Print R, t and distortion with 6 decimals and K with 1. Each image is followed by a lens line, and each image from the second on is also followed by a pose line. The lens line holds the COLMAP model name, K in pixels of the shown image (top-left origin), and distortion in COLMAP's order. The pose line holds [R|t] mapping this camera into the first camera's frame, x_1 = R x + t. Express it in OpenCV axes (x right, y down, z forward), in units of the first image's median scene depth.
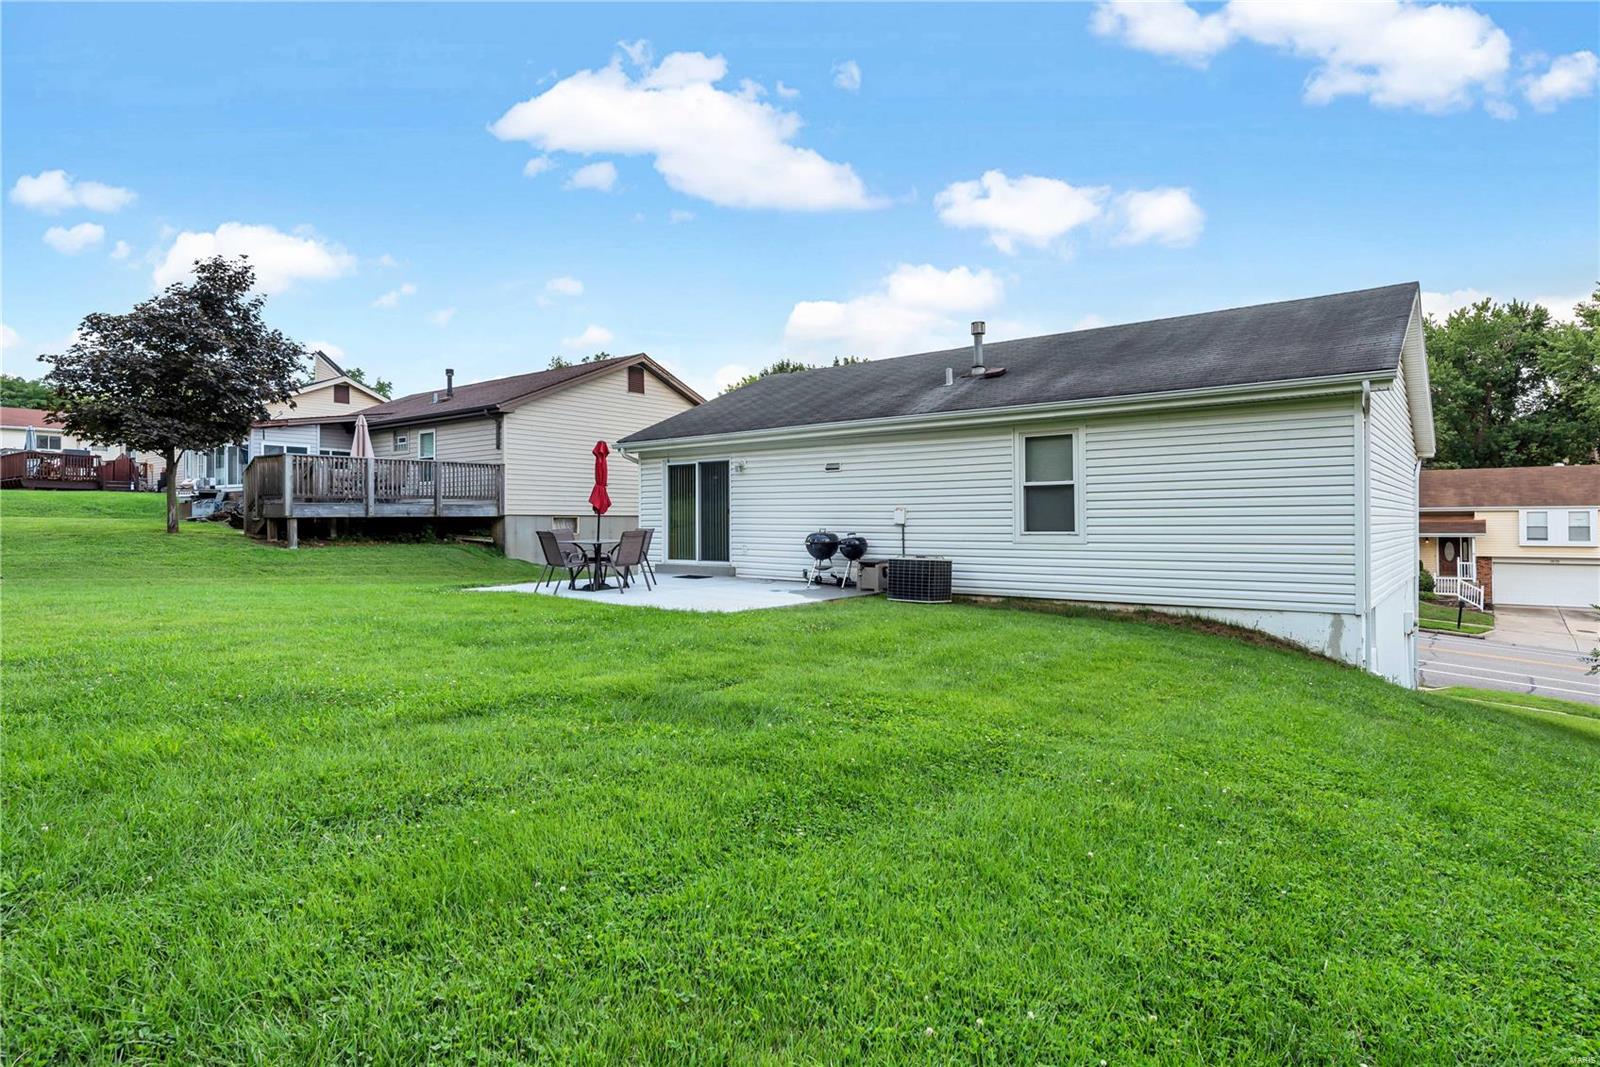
lens RADIAL K [[893.2, 0, 802.5], [0, 893.2, 532.8], [0, 0, 1]] dist [0.016523, -0.002004]
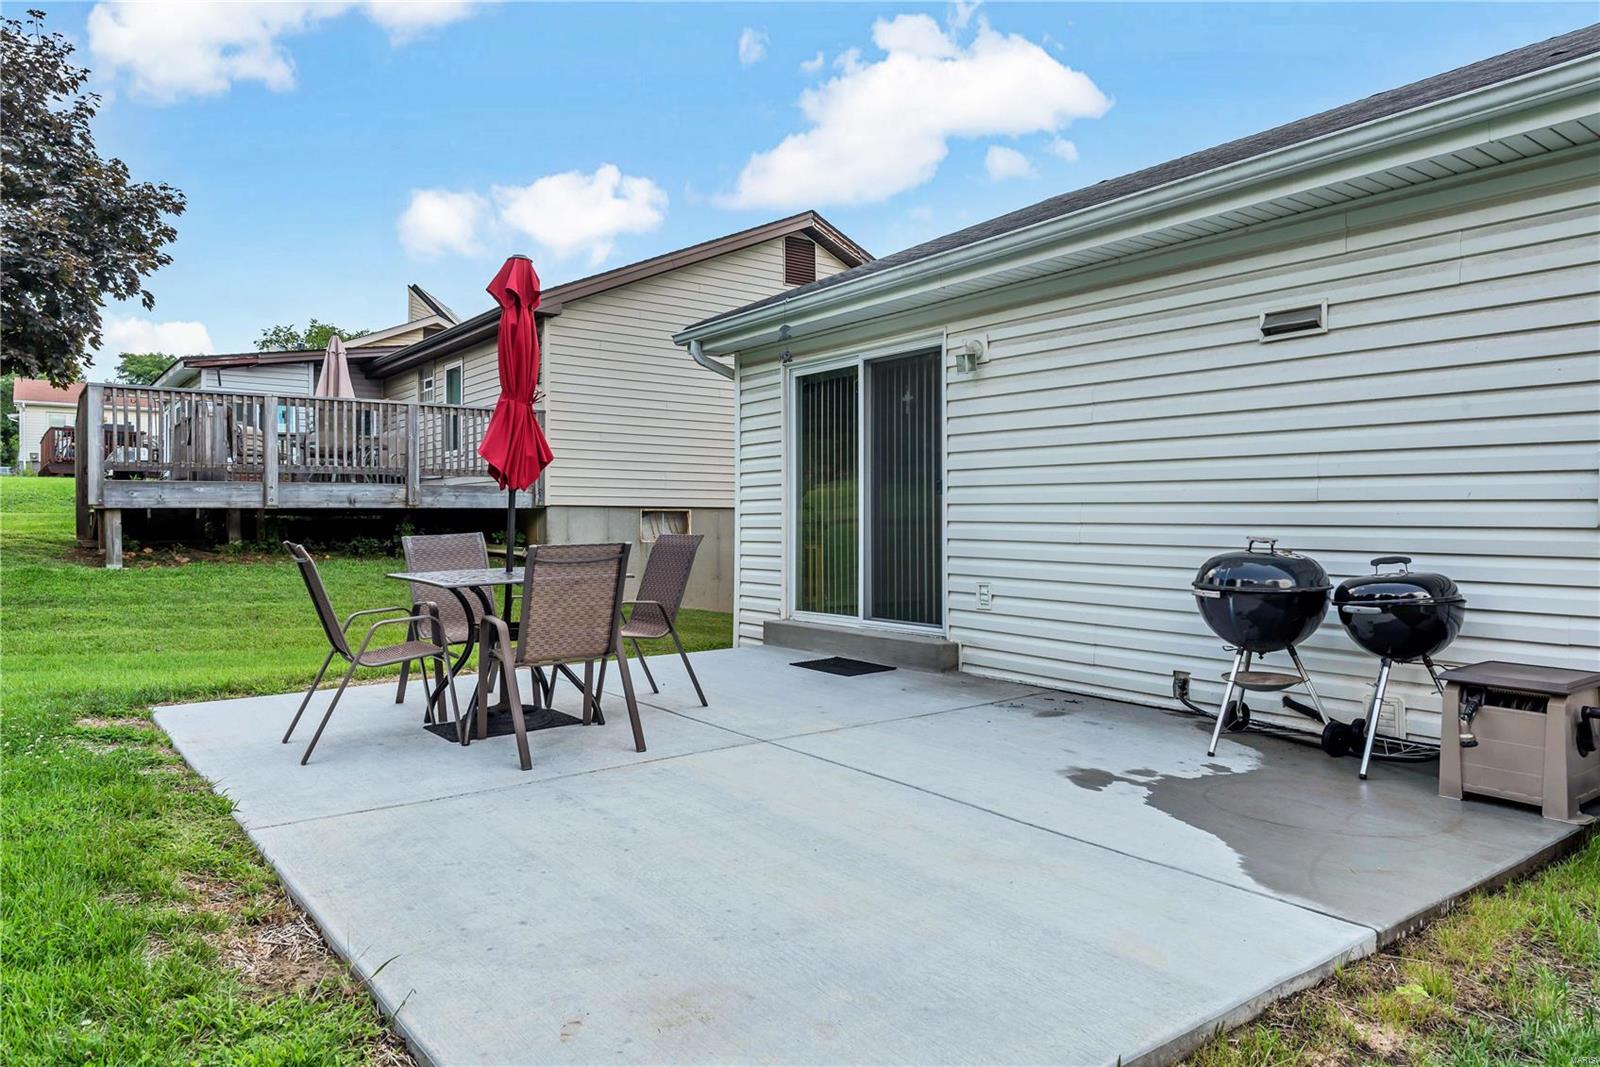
lens RADIAL K [[1059.1, 0, 804.4], [0, 1059.1, 527.6], [0, 0, 1]] dist [0.014086, -0.004583]
pose [[0.967162, 0.004009, -0.254129, -0.026260], [-0.005973, 0.999958, -0.006956, -0.004367], [0.254090, 0.008246, 0.967145, 0.553679]]
